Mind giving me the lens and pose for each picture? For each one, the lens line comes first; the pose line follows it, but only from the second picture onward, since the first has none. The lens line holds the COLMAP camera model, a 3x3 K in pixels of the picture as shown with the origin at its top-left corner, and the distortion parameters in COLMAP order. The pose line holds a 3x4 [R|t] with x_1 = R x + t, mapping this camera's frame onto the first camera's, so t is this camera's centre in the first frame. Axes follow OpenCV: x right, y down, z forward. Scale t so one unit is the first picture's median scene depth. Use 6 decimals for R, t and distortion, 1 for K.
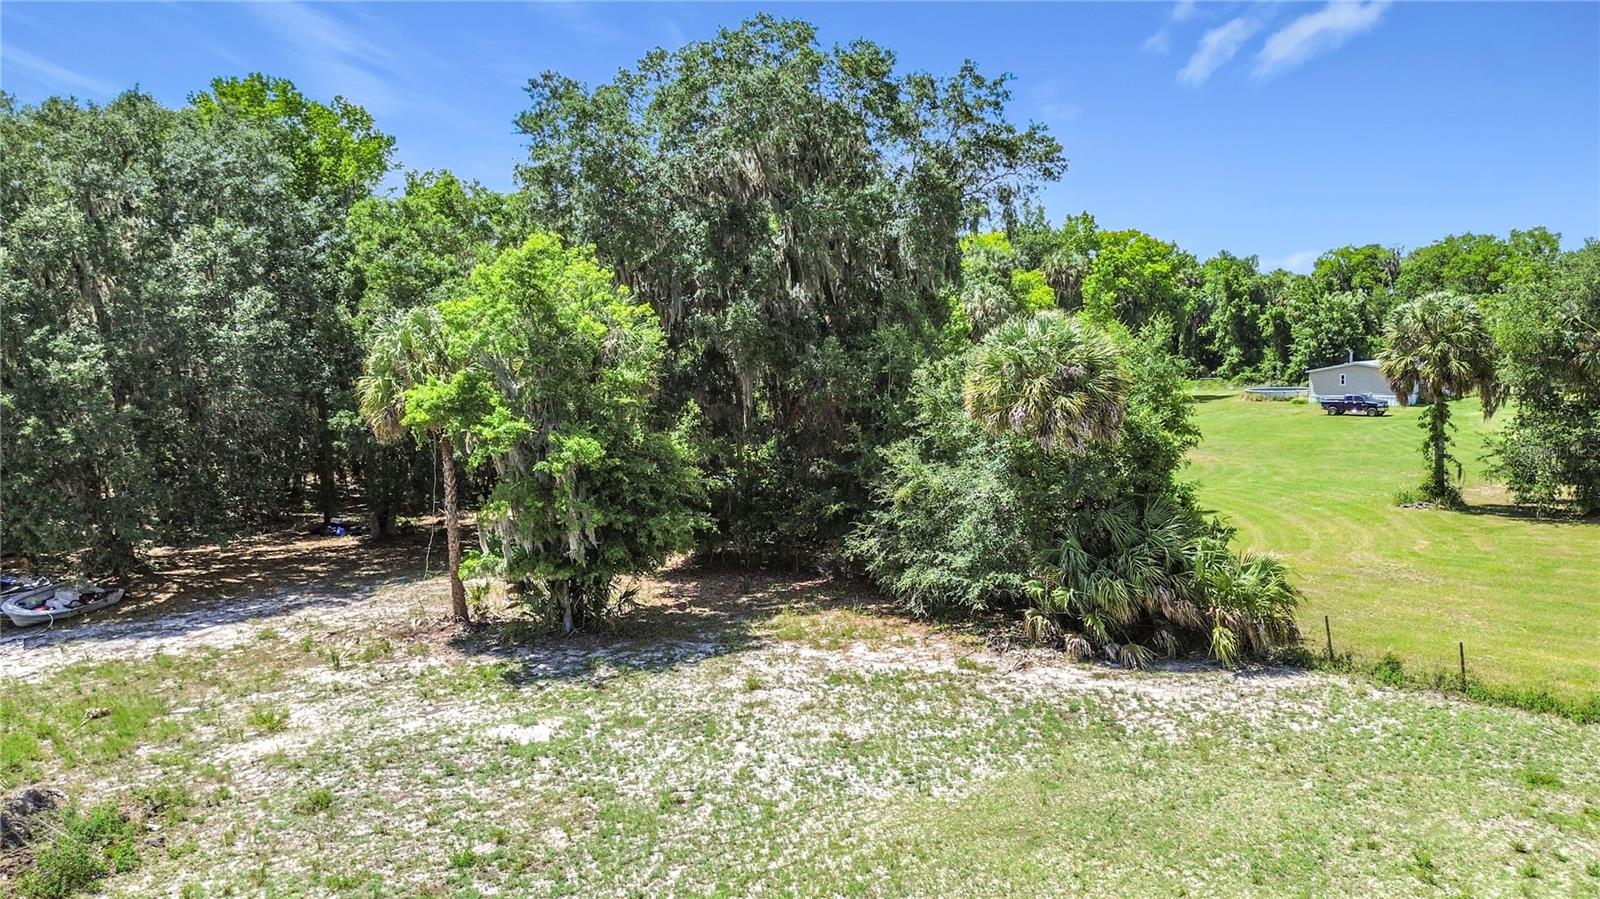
lens RADIAL K [[1135.3, 0, 800.0], [0, 1135.3, 449.5], [0, 0, 1]] dist [0.072058, -0.061755]
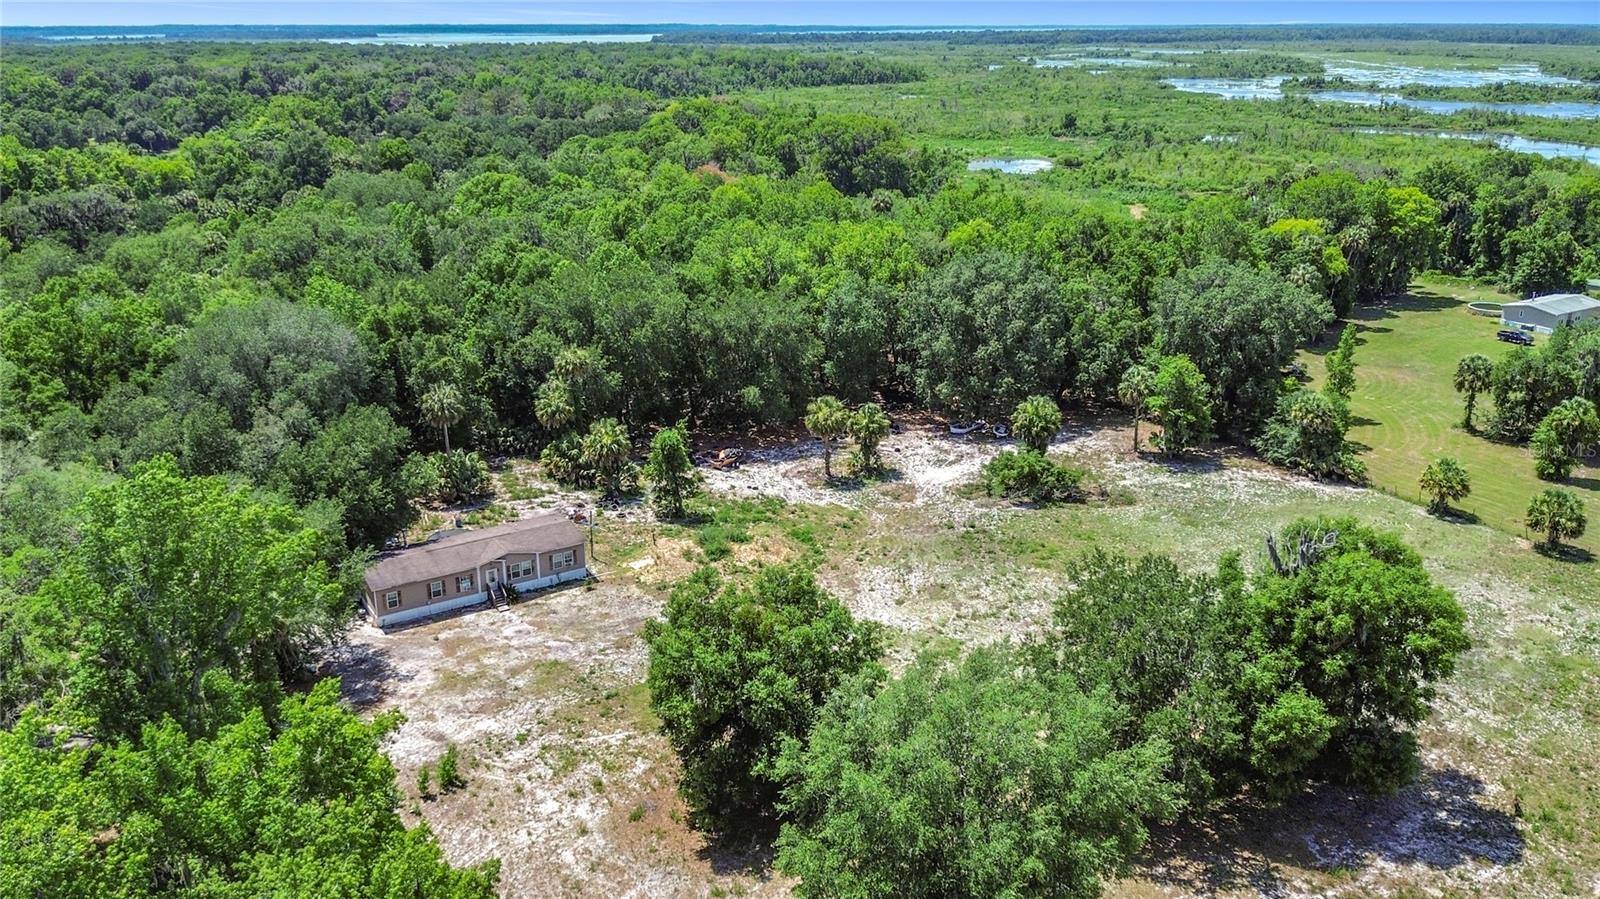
lens RADIAL K [[1269.0, 0, 803.3], [0, 1269.0, 451.0], [0, 0, 1]] dist [-0.001287, 0.001527]
pose [[0.979178, 0.093504, -0.180187, -0.682753], [-0.049796, 0.971120, 0.233337, -0.828723], [0.196802, -0.219506, 0.955556, -3.438267]]
